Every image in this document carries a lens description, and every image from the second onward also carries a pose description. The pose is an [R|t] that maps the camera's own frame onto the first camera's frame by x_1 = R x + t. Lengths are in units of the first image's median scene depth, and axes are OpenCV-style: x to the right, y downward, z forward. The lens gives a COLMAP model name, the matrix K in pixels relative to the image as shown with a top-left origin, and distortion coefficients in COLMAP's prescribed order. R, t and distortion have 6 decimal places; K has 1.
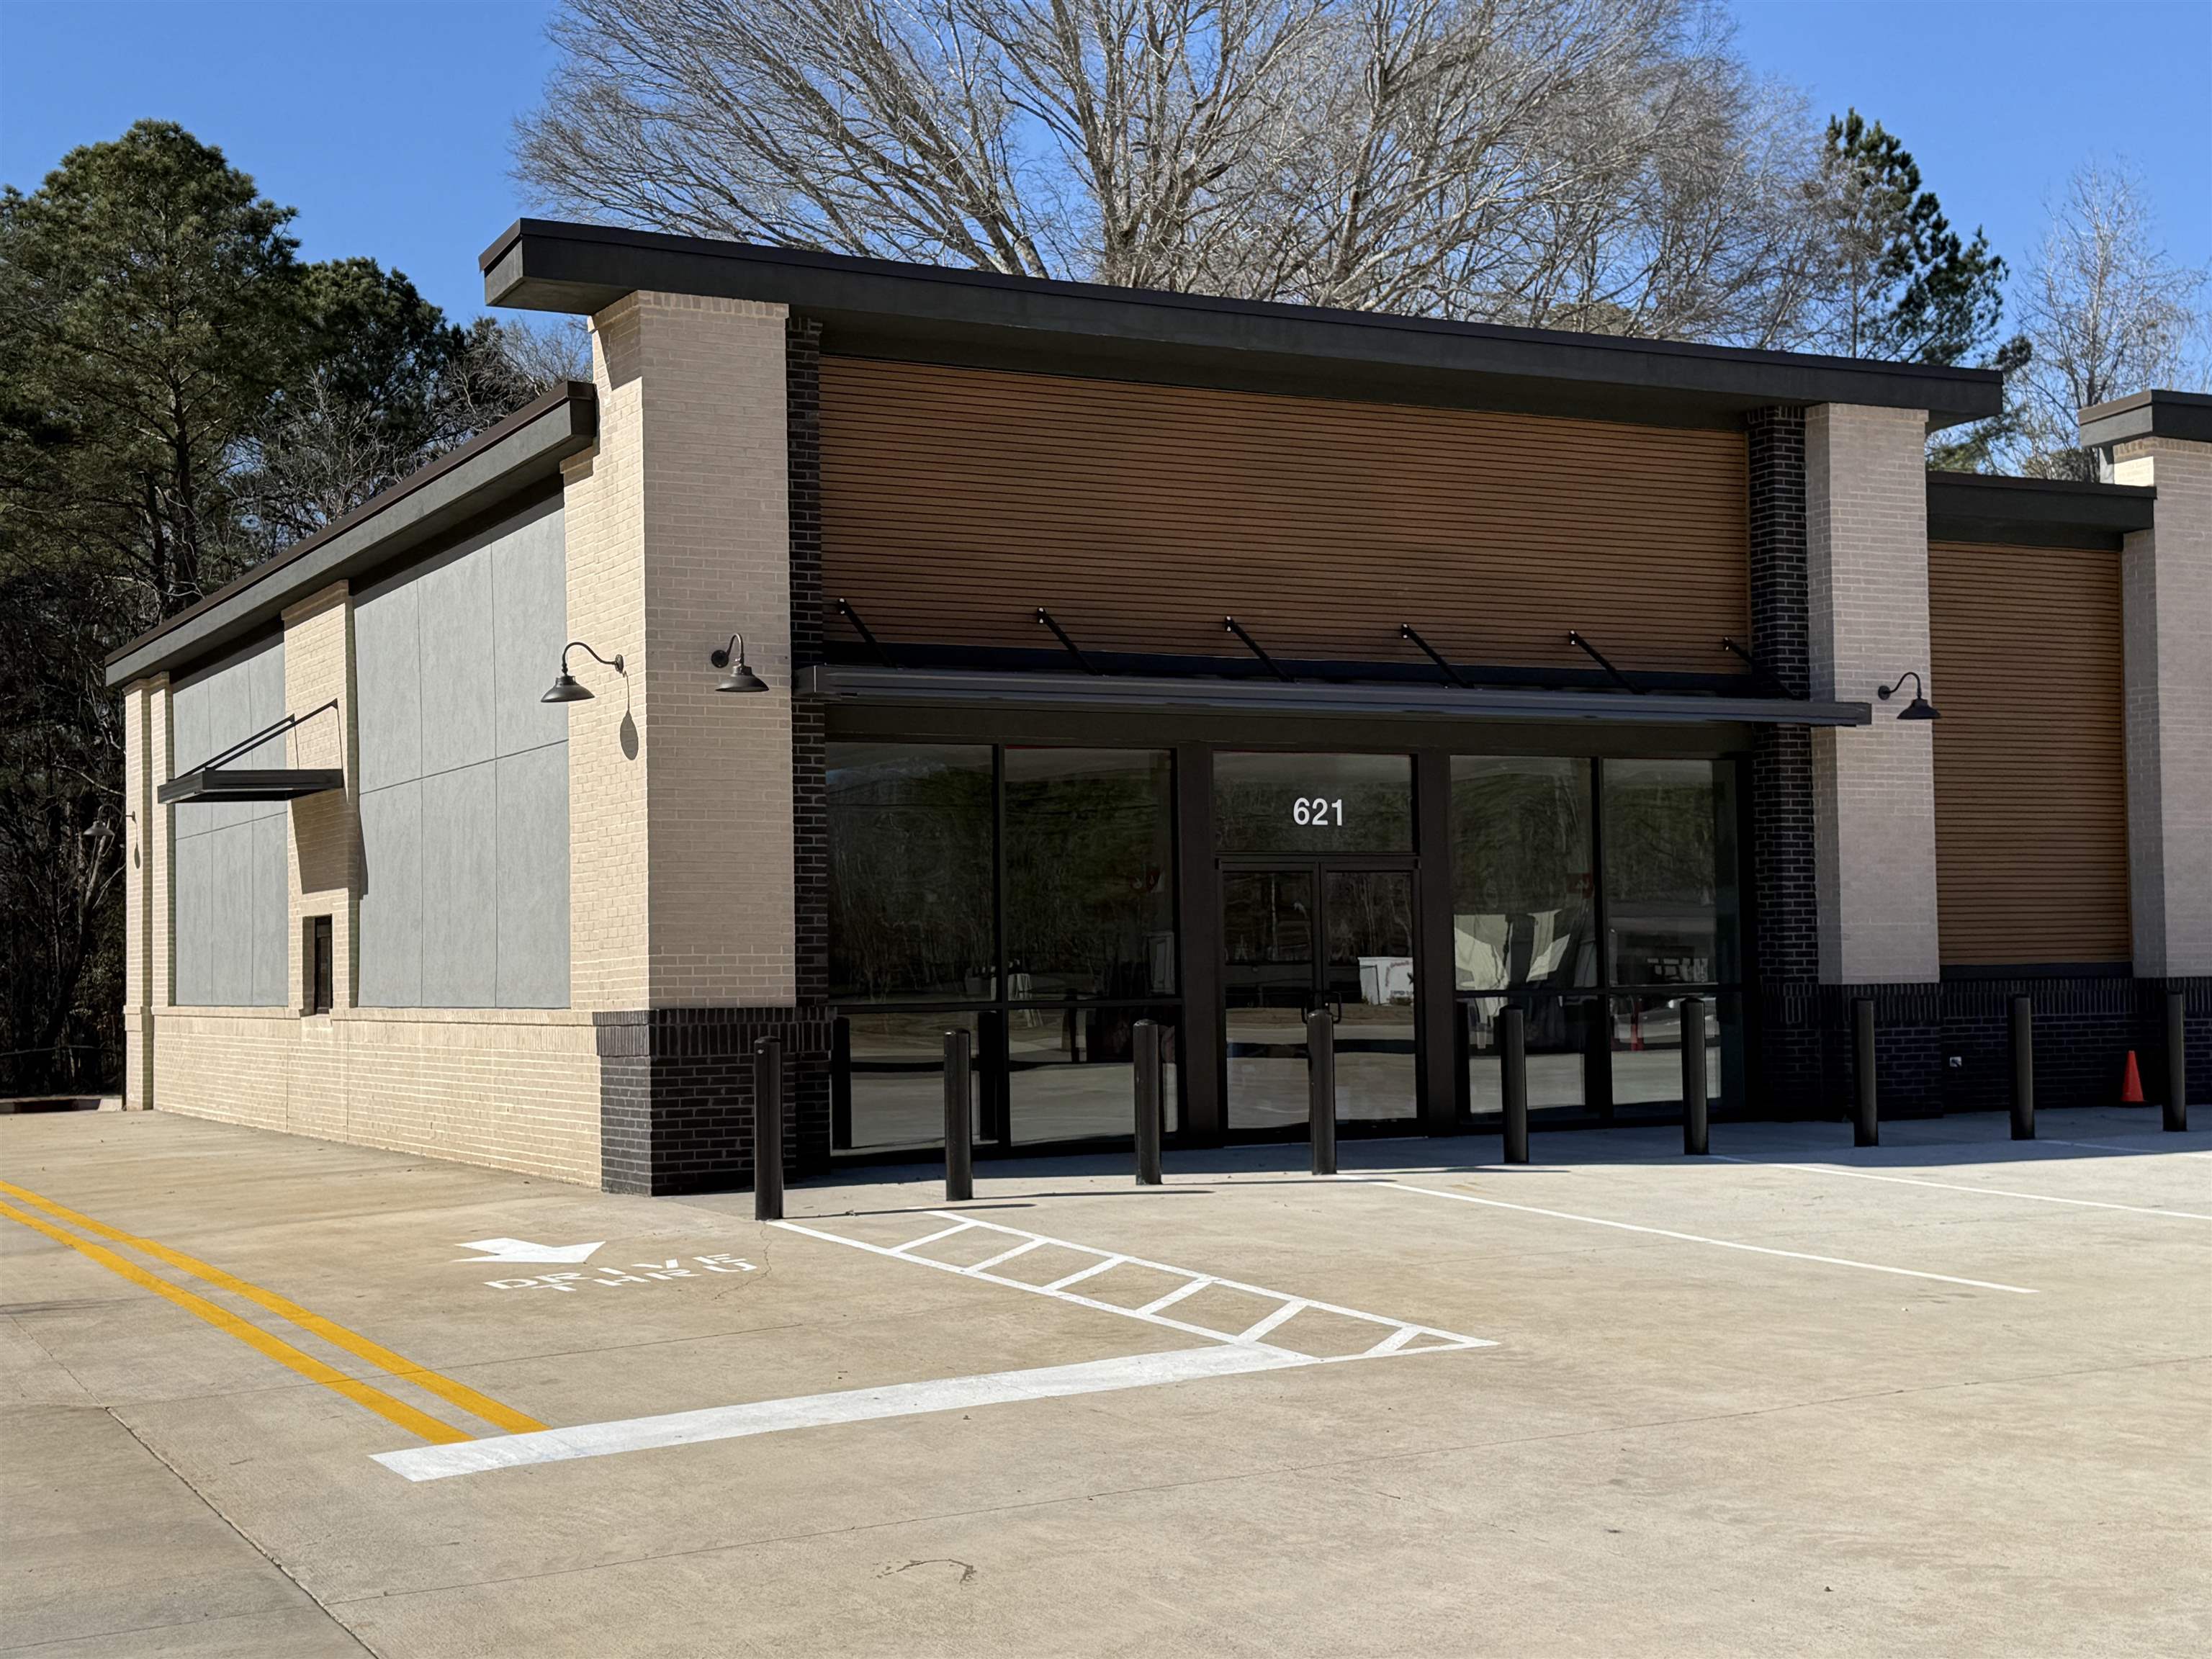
lens RADIAL K [[2929.2, 0, 1124.0], [0, 2929.2, 840.0], [0, 0, 1]] dist [0.234297, -0.637985]
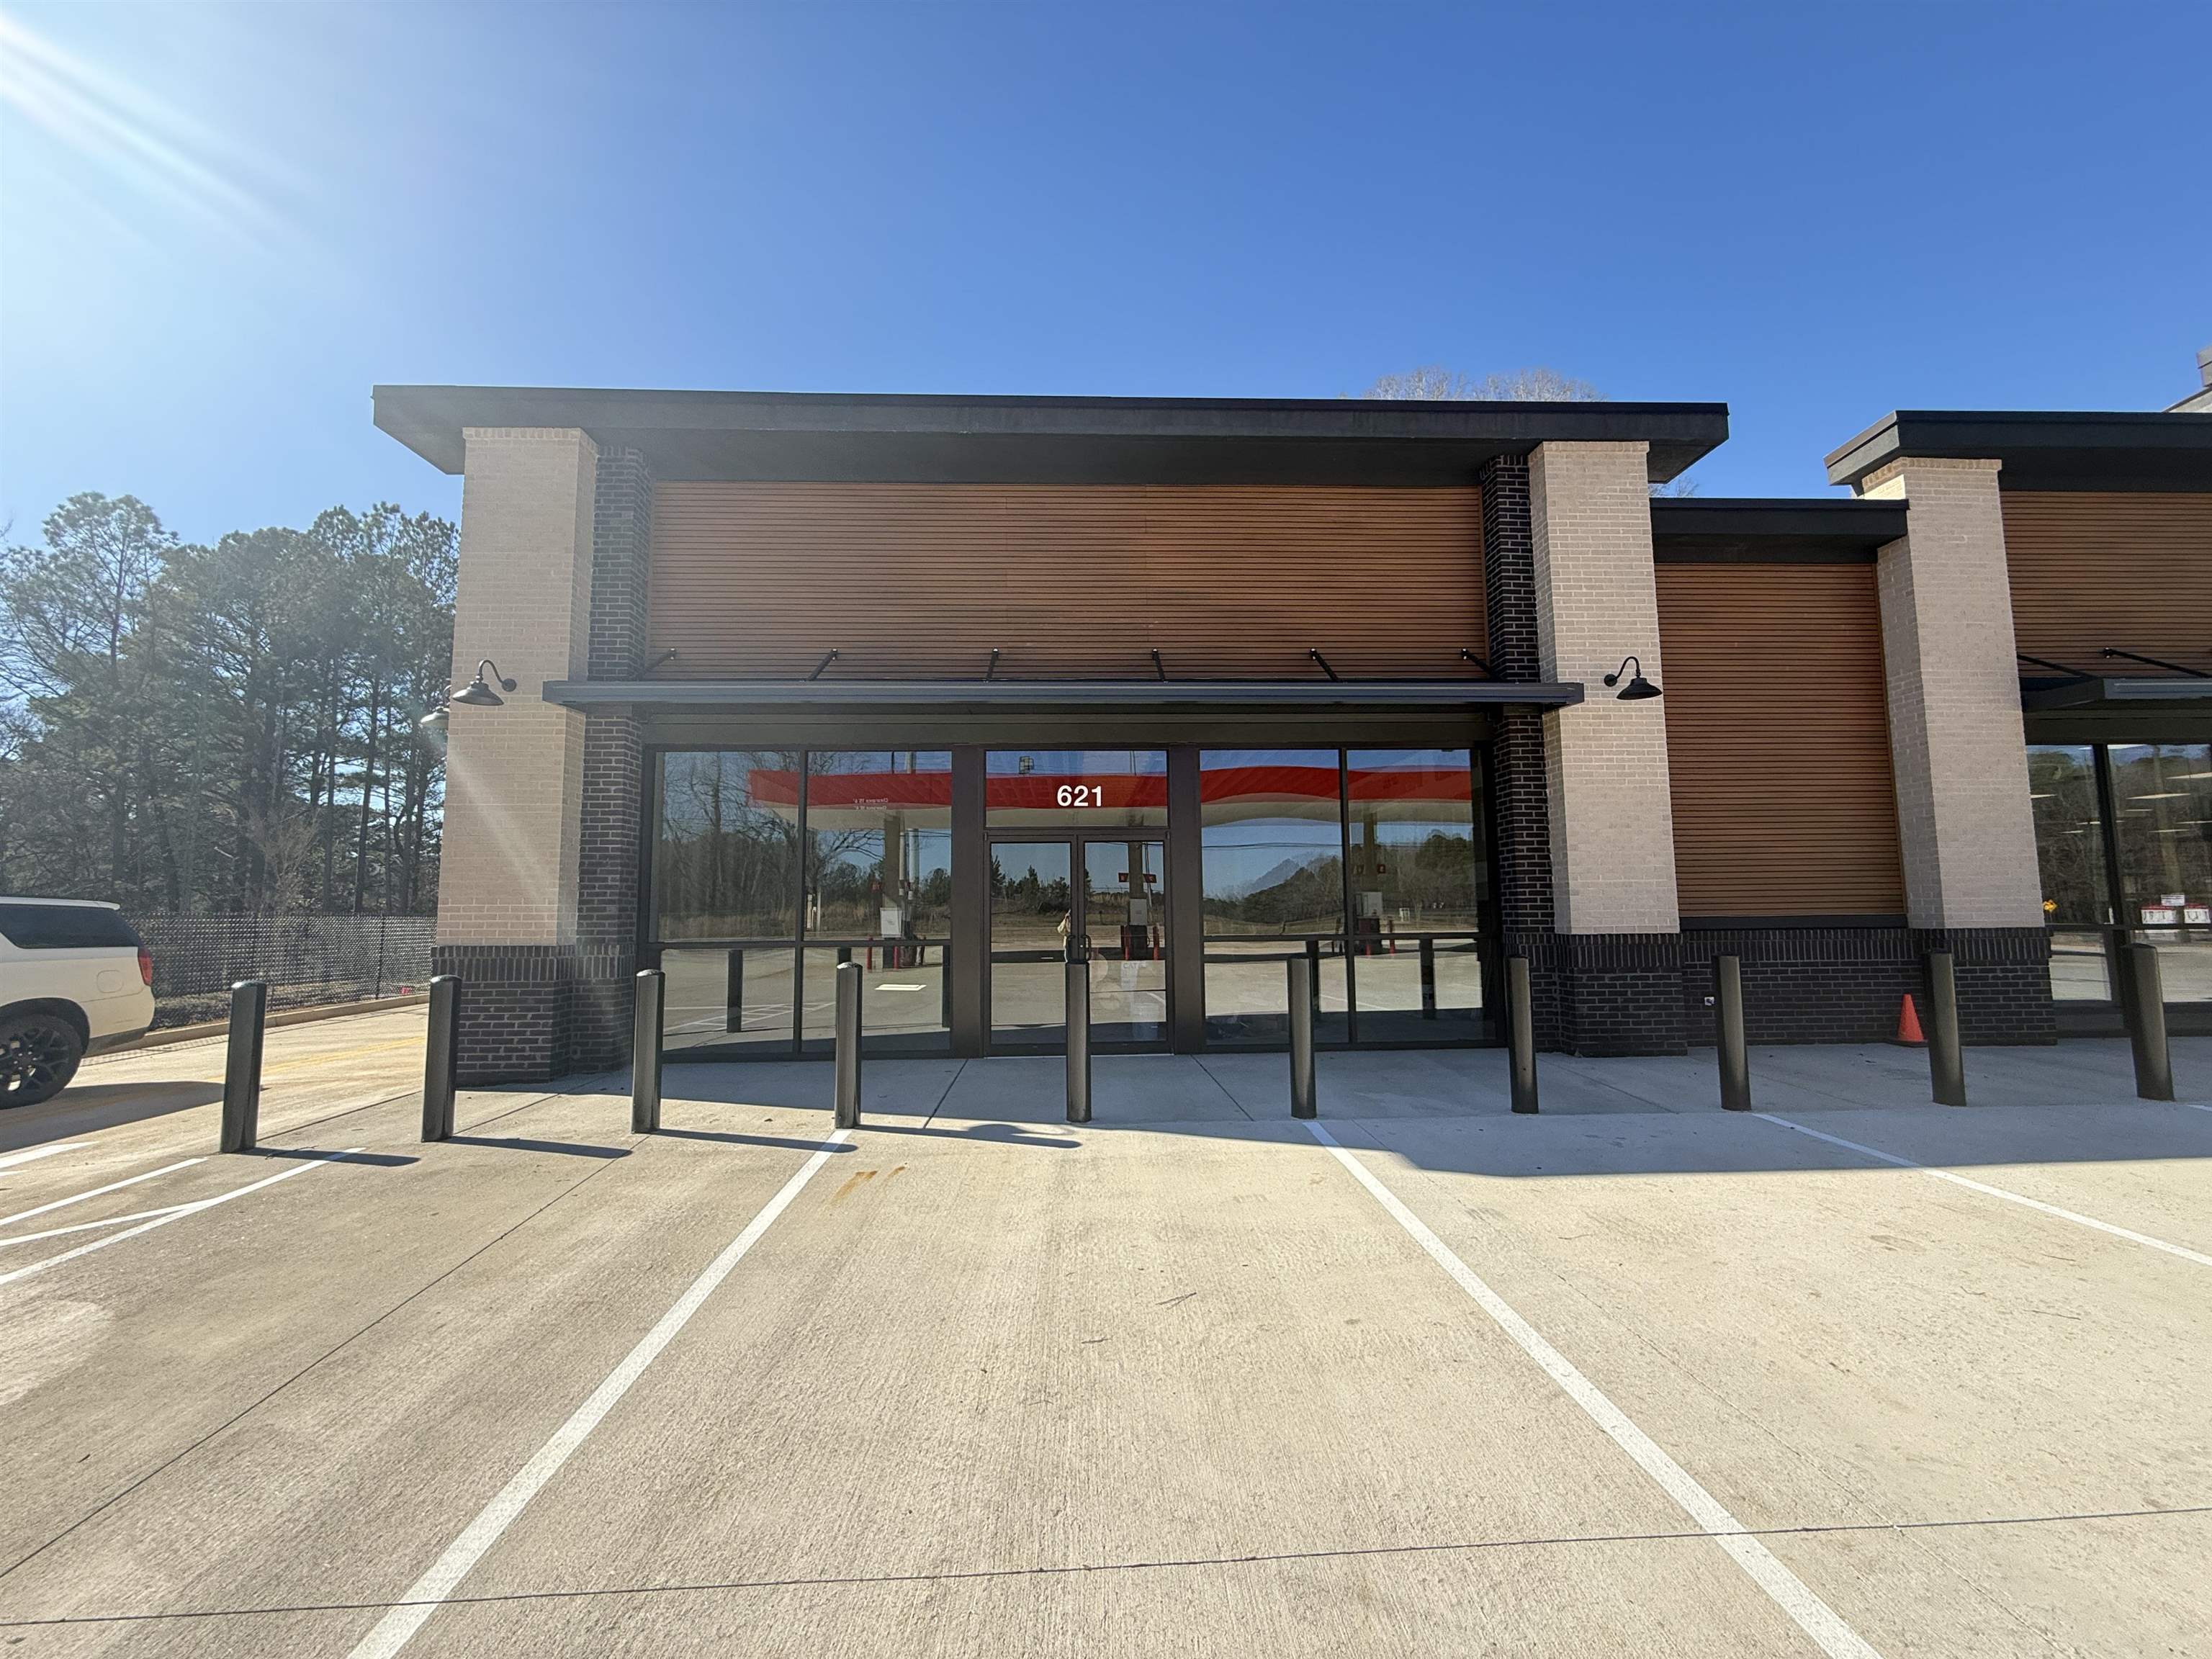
lens RADIAL K [[881.6, 0, 1103.8], [0, 881.6, 832.9], [0, 0, 1]] dist [0.000590, 0.000131]
pose [[0.901581, -0.031411, -0.431469, 0.224893], [0.013488, 0.998917, -0.044537, 0.022287], [0.432401, 0.034334, 0.901028, 0.608759]]
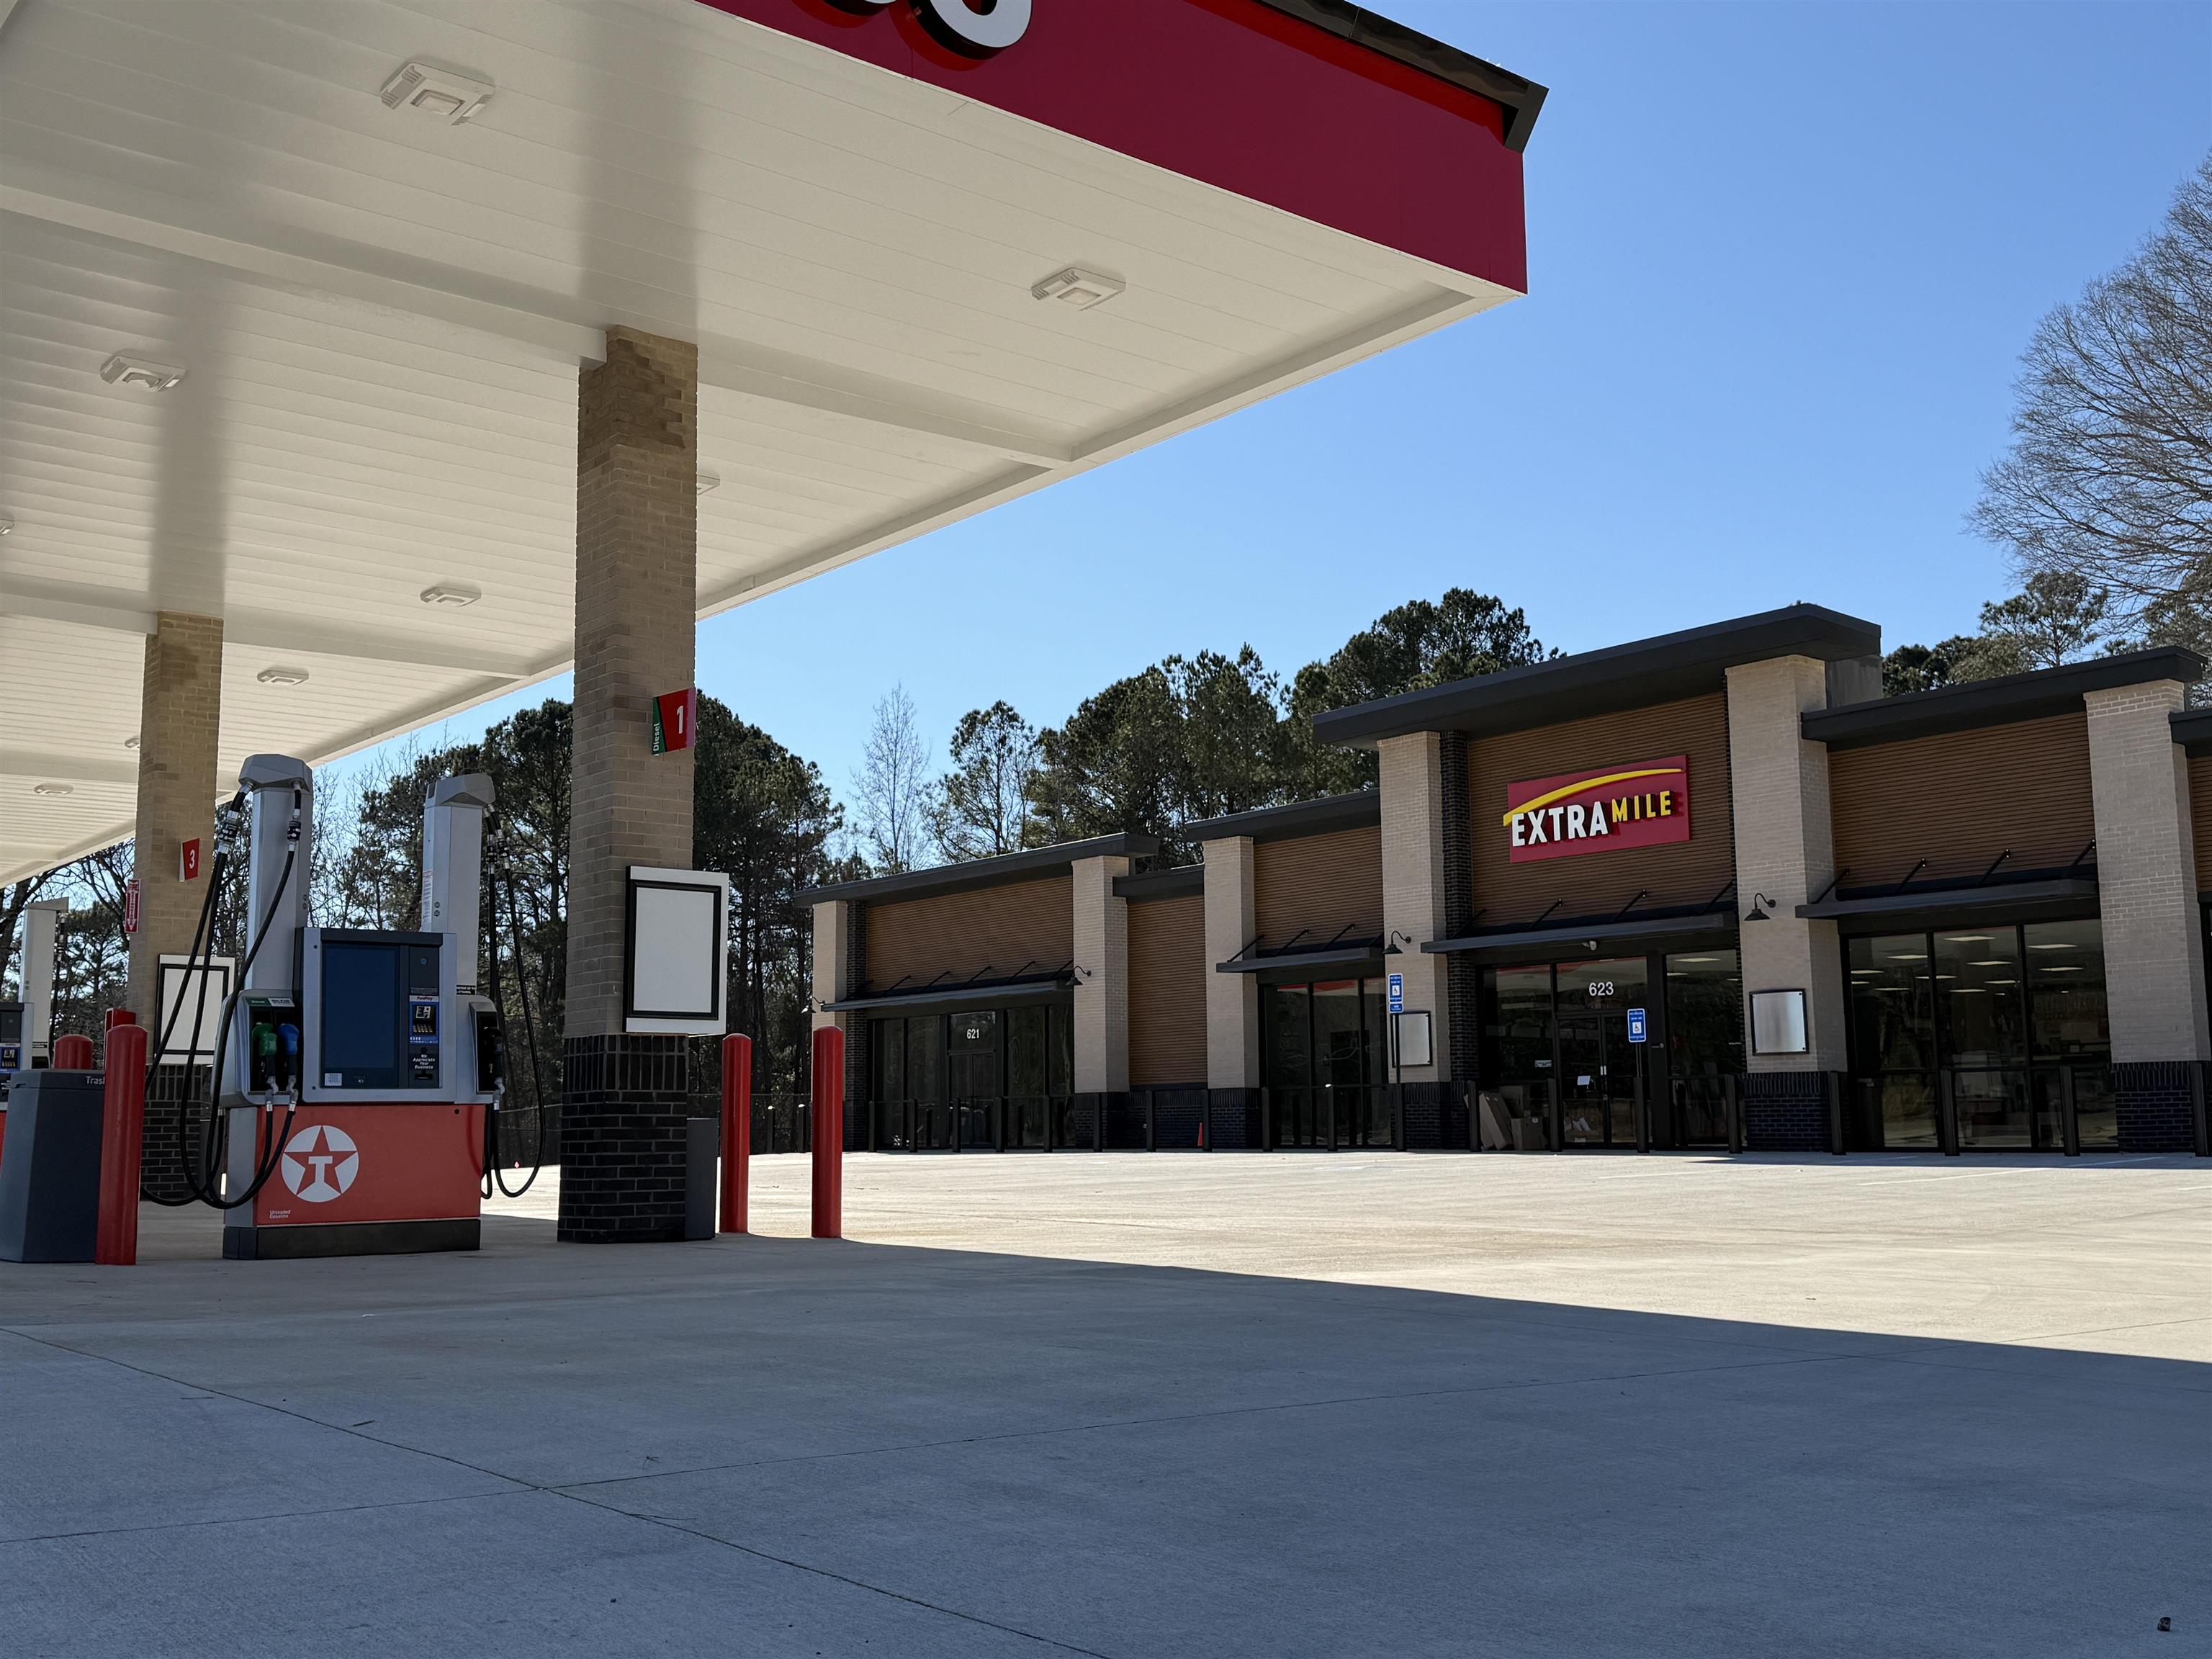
lens RADIAL K [[2174.1, 0, 1103.5], [0, 2174.1, 843.3], [0, 0, 1]] dist [0.174770, -0.320150]
pose [[0.188065, -0.116121, -0.975268, 2.041552], [0.046932, 0.992914, -0.109172, 0.041087], [0.981035, -0.025240, 0.192182, 0.666389]]
